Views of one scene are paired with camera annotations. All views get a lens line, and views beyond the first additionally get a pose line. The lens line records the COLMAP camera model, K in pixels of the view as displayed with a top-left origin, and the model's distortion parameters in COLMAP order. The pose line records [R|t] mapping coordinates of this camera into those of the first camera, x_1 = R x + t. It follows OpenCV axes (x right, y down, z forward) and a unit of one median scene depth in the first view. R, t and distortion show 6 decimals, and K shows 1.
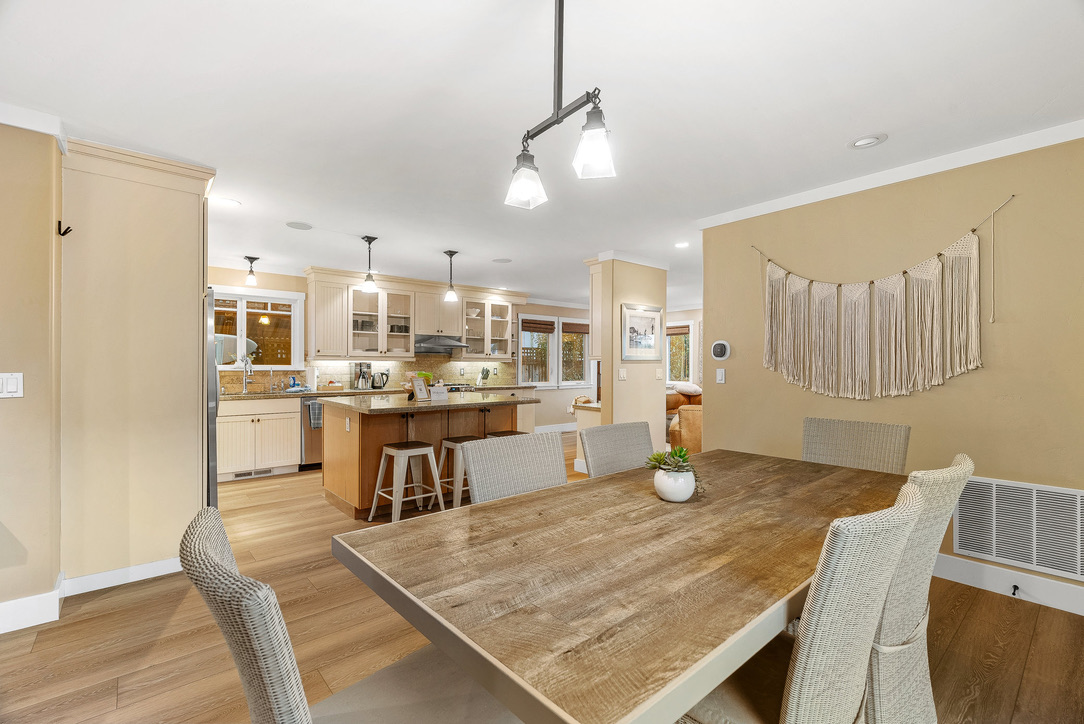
lens RADIAL K [[485.3, 0, 543.5], [0, 485.3, 362.8], [0, 0, 1]] dist [-0.006758, 0.003500]
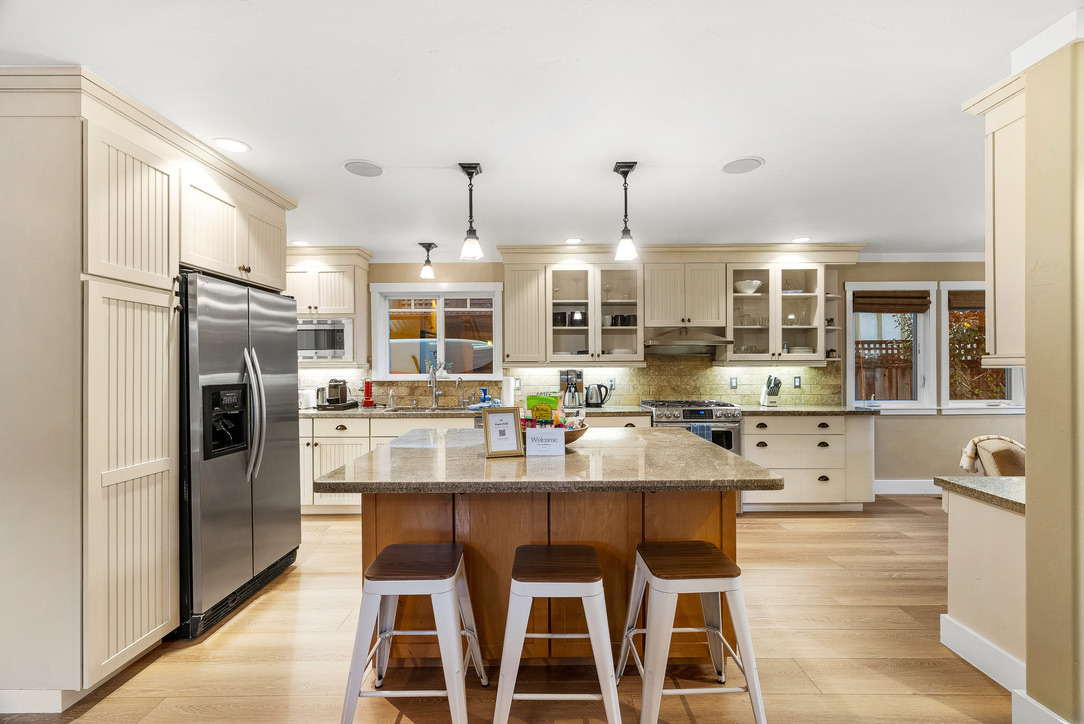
lens RADIAL K [[485.3, 0, 543.2], [0, 485.3, 362.7], [0, 0, 1]] dist [-0.006758, 0.003500]
pose [[0.756581, -0.008964, -0.653838, 0.059340], [0.010157, 0.999946, -0.001956, -0.008961], [0.653821, -0.005161, 0.756632, 0.364417]]
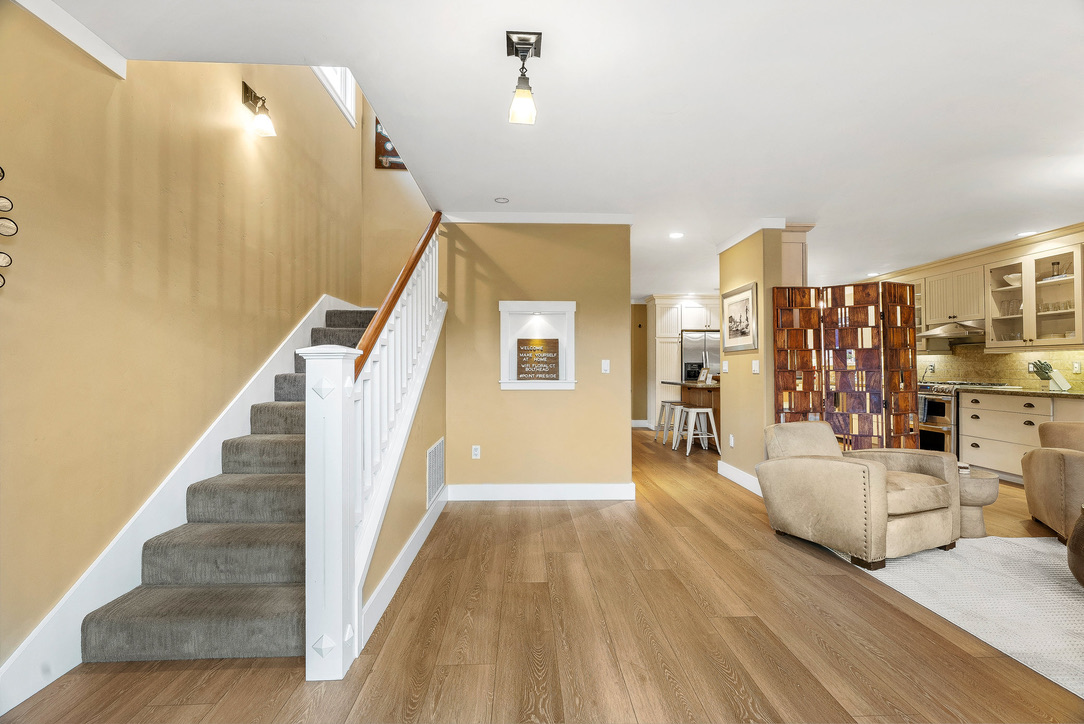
lens RADIAL K [[485.3, 0, 538.0], [0, 485.3, 360.5], [0, 0, 1]] dist [-0.006758, 0.003500]
pose [[-0.627037, -0.014443, -0.778856, 0.795129], [0.001858, 0.999798, -0.020036, 0.020880], [0.778988, -0.014010, -0.626883, 0.904884]]
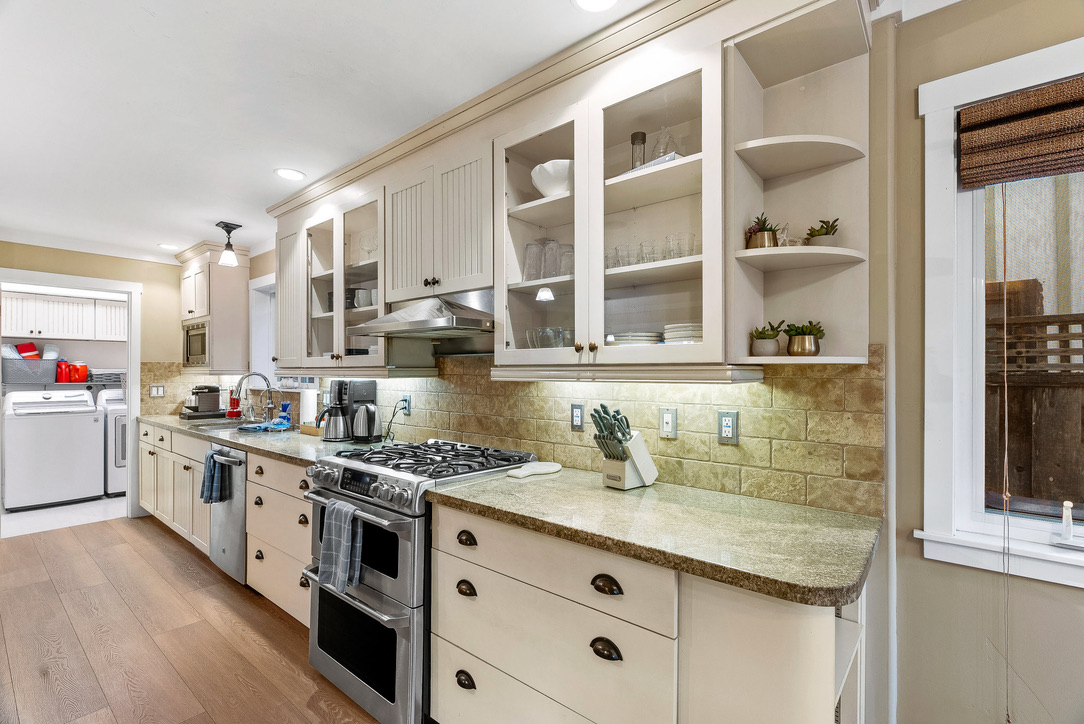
lens RADIAL K [[485.3, 0, 547.0], [0, 485.3, 369.4], [0, 0, 1]] dist [-0.006758, 0.003500]
pose [[0.171196, -0.005992, -0.985219, 0.098084], [0.005496, 0.999972, -0.005126, -0.006929], [0.985222, -0.004537, 0.171224, 0.954748]]
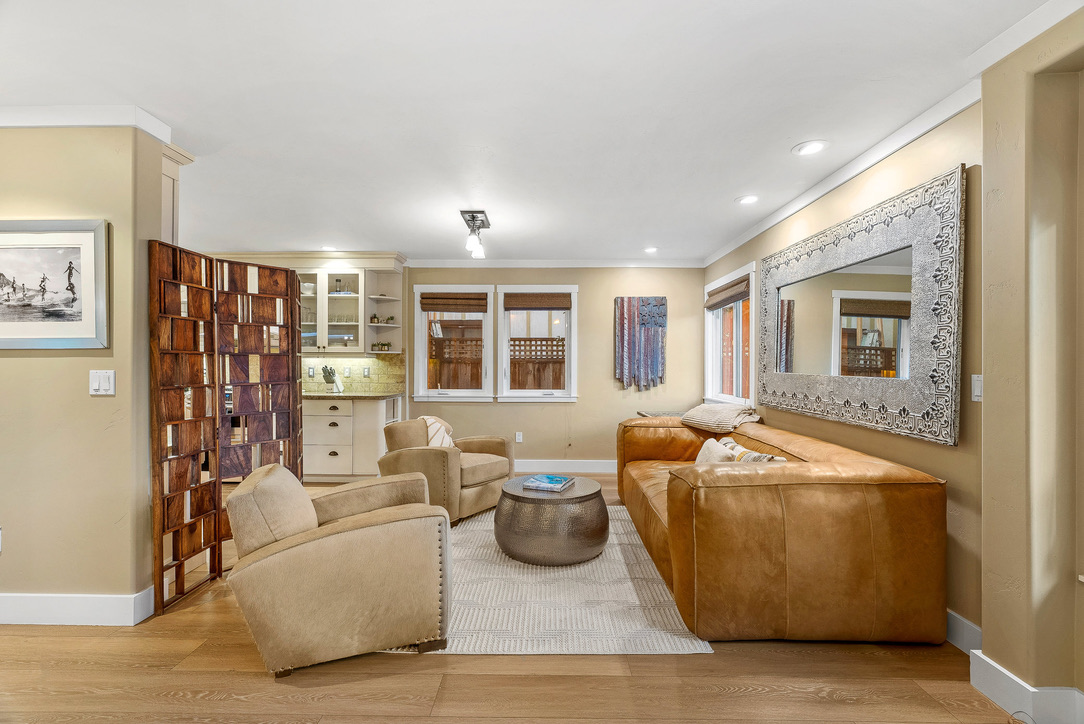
lens RADIAL K [[485.3, 0, 545.0], [0, 485.3, 364.7], [0, 0, 1]] dist [-0.006758, 0.003500]
pose [[0.750411, 0.001152, -0.660970, 0.586715], [0.001657, 0.999992, 0.003625, 0.005372], [0.660969, -0.003815, 0.750403, 0.699257]]
